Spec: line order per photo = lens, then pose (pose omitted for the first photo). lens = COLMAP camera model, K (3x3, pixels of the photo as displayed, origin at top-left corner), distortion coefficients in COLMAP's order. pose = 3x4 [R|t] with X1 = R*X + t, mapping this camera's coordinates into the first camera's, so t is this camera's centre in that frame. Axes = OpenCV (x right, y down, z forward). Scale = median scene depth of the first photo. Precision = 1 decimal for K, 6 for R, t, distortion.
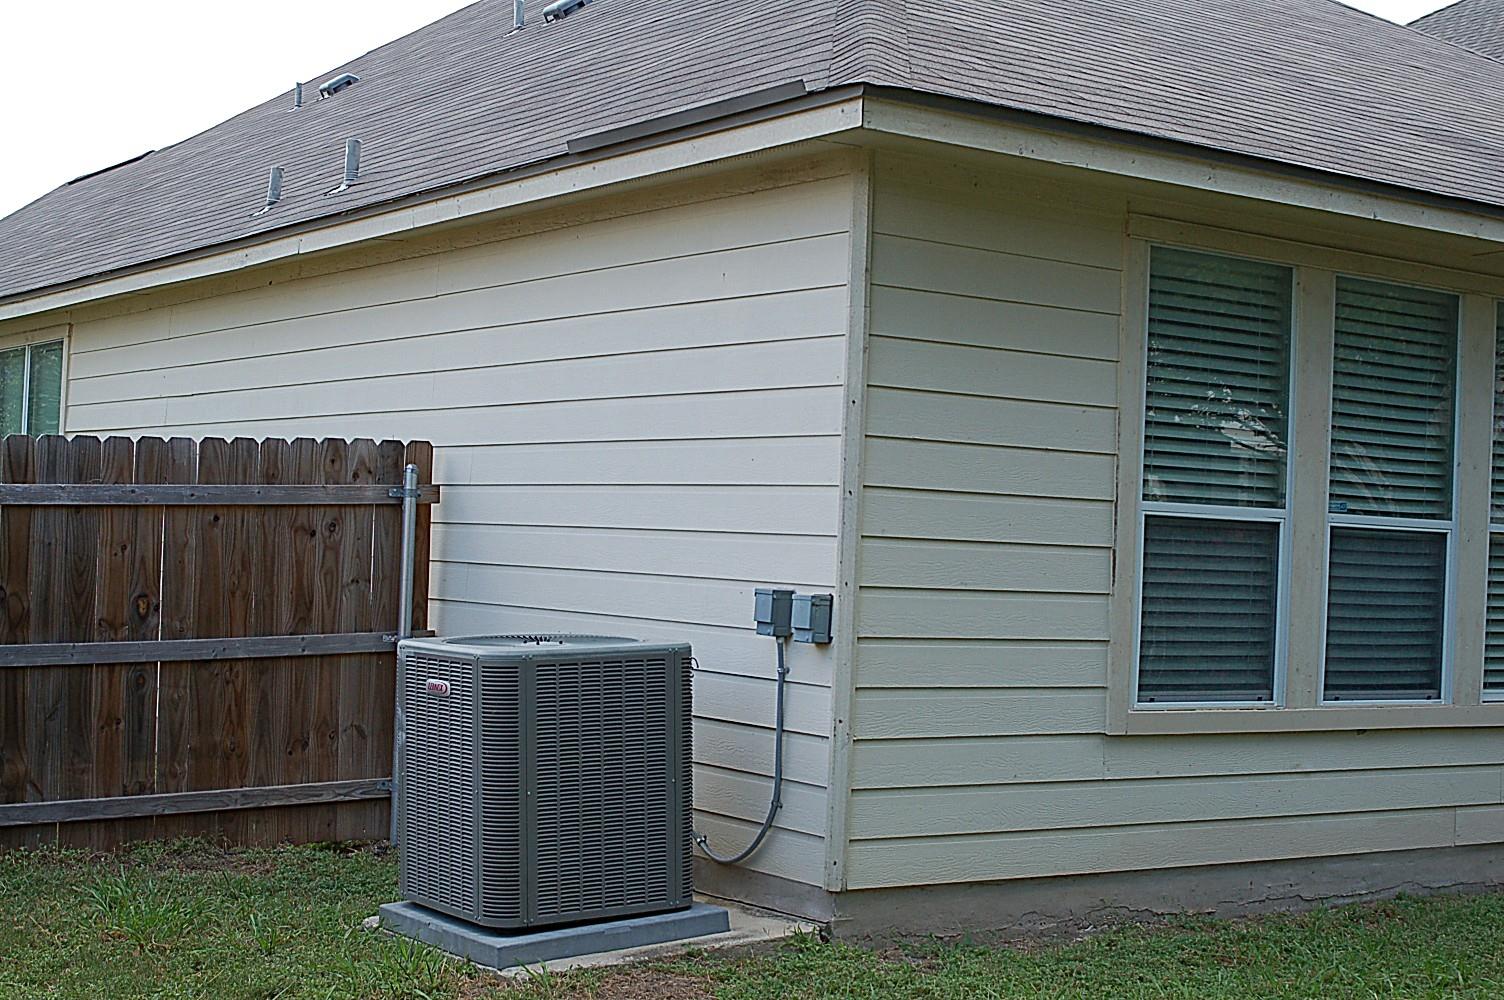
lens RADIAL K [[2256.7, 0, 748.4], [0, 2256.7, 497.1], [0, 0, 1]] dist [-0.130406, 0.000000]
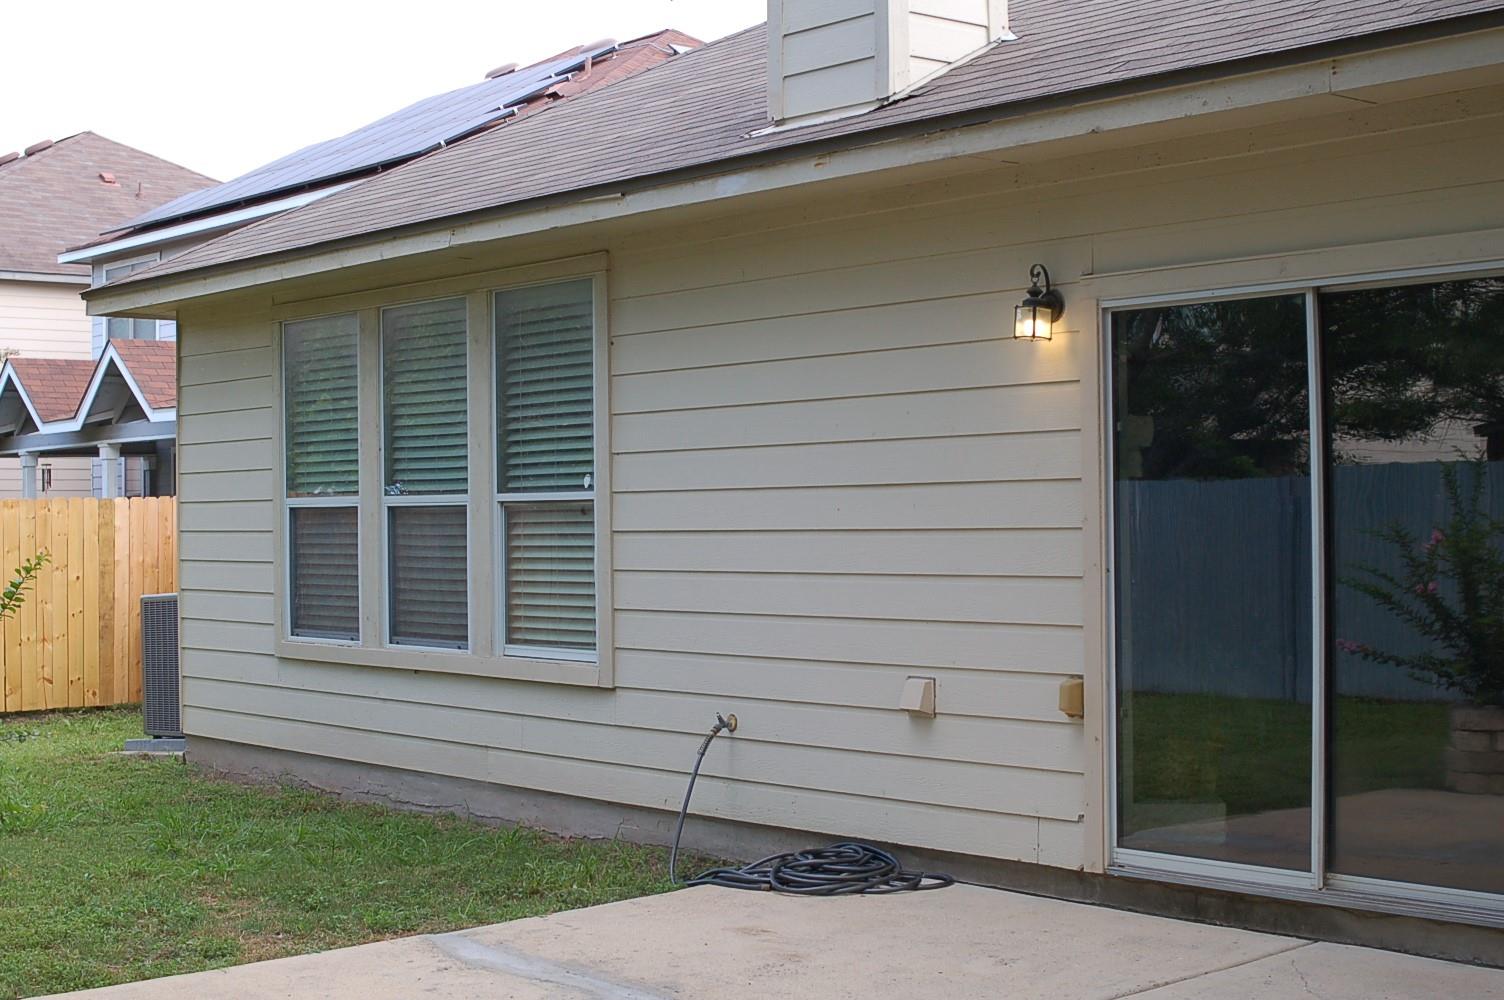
lens RADIAL K [[2256.7, 0, 752.1], [0, 2256.7, 497.8], [0, 0, 1]] dist [-0.130406, 0.000000]
pose [[0.099578, -0.057849, -0.993347, 1.581449], [0.024742, 0.998144, -0.055648, 0.086040], [0.994722, -0.019036, 0.100824, 1.098490]]
